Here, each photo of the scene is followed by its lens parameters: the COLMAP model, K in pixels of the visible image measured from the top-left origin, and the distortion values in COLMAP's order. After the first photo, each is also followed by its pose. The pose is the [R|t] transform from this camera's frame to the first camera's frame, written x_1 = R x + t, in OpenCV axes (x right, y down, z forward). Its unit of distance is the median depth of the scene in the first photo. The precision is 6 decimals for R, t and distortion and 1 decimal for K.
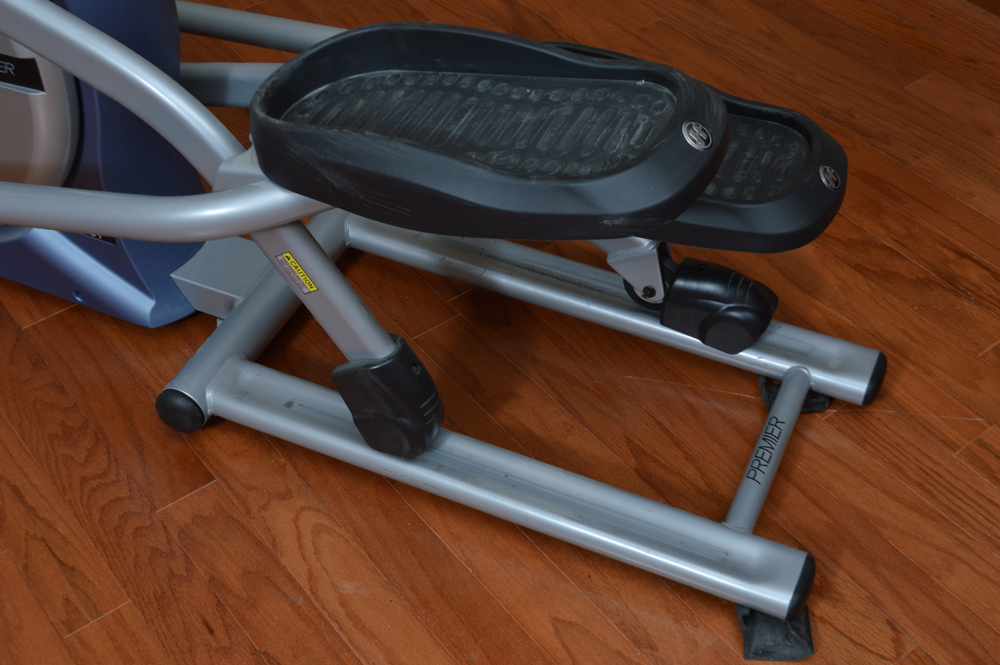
lens RADIAL K [[1344.8, 0, 500.0], [0, 1344.8, 332.5], [0, 0, 1]] dist [-0.000041, 0.004094]
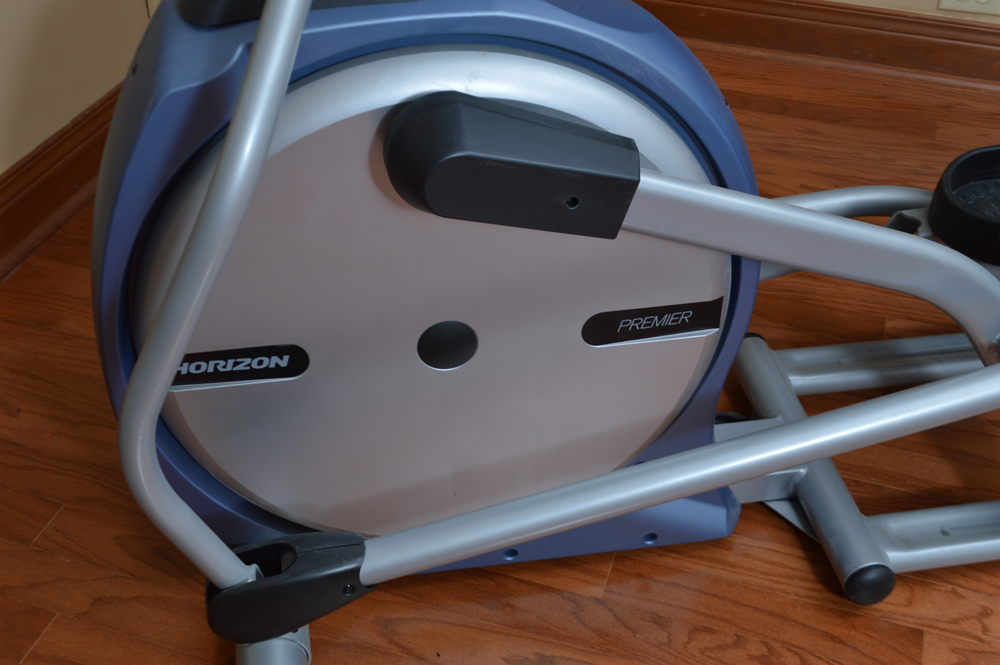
lens RADIAL K [[1226.3, 0, 500.0], [0, 1226.3, 332.5], [0, 0, 1]] dist [-0.015113, -0.033940]
pose [[0.826268, -0.336642, 0.451611, -0.772019], [0.383532, 0.923431, -0.013362, -0.198927], [-0.412533, 0.184248, 0.892115, 0.242859]]
